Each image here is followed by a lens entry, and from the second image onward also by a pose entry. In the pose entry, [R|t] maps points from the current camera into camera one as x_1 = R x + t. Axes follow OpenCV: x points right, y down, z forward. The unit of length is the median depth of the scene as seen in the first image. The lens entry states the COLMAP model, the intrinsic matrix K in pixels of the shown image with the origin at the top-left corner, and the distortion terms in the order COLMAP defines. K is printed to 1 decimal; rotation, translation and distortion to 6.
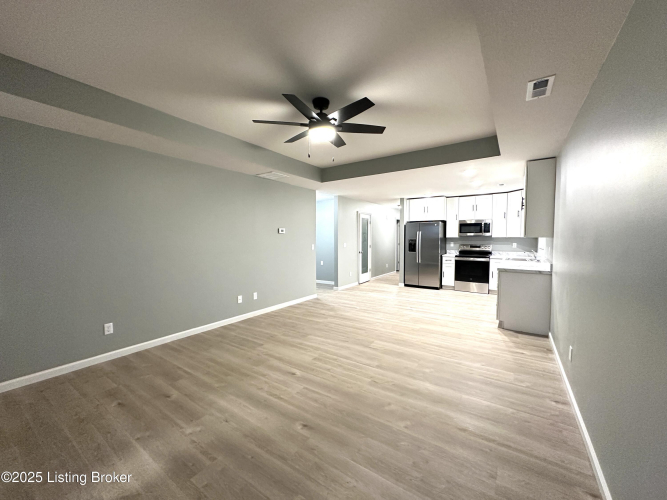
lens RADIAL K [[266.3, 0, 334.8], [0, 266.3, 250.2], [0, 0, 1]] dist [-0.002094, -0.000008]
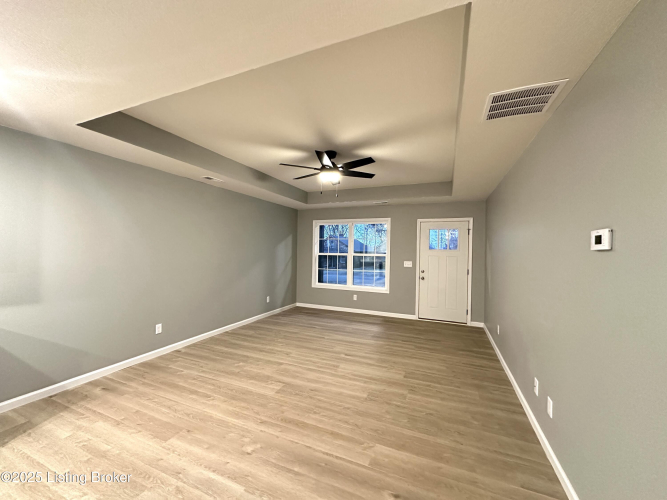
lens RADIAL K [[266.3, 0, 337.5], [0, 266.3, 248.4], [0, 0, 1]] dist [-0.002094, -0.000008]
pose [[-0.978185, -0.015345, -0.207170, 0.139668], [-0.025106, 0.998691, 0.044565, -0.106543], [0.206215, 0.048794, -0.977289, 1.762031]]
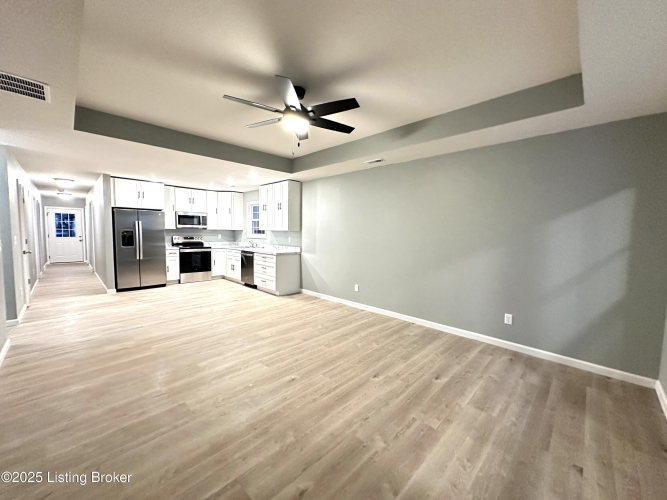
lens RADIAL K [[266.3, 0, 333.9], [0, 266.3, 250.6], [0, 0, 1]] dist [-0.002094, -0.000008]
pose [[0.169195, -0.065200, 0.983424, -0.772469], [0.030057, 0.997687, 0.060975, -0.023021], [-0.985124, 0.019242, 0.170763, 0.536403]]
